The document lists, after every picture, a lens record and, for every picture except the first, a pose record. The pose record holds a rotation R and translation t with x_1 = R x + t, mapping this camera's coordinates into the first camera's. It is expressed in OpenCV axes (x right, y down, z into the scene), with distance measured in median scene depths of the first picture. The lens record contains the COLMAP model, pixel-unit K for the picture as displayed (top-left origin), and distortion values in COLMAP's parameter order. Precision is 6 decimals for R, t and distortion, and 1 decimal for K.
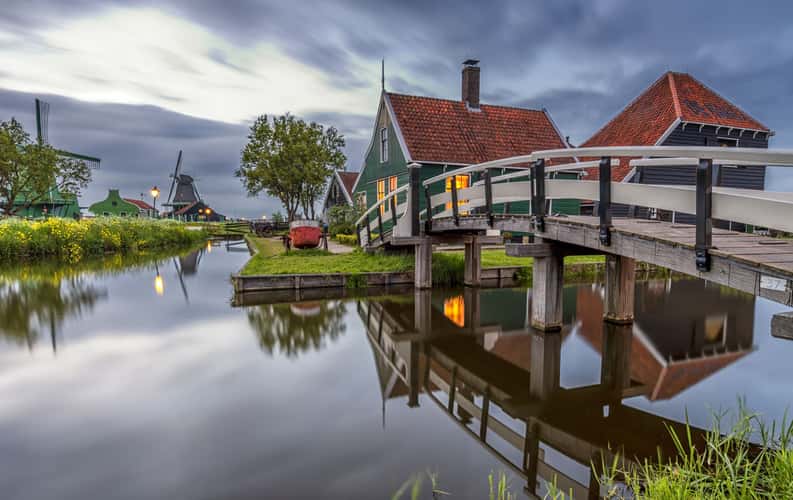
lens RADIAL K [[453.6, 0, 402.0], [0, 453.6, 263.4], [0, 0, 1]] dist [0.024902, -0.005570]
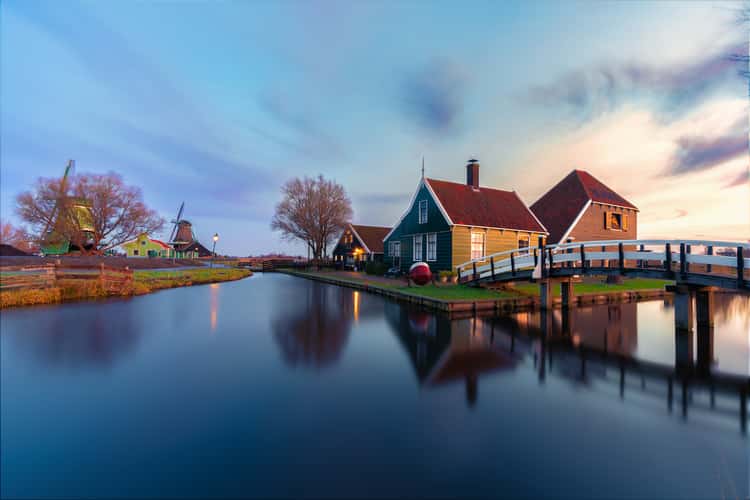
lens RADIAL K [[349.0, 0, 374.5], [0, 349.0, 249.6], [0, 0, 1]] dist [-0.004287, 0.000885]
pose [[0.993438, 0.016785, 0.113133, -0.303849], [-0.003494, 0.993164, -0.116671, -0.003865], [-0.114318, 0.115510, 0.986706, -0.091134]]
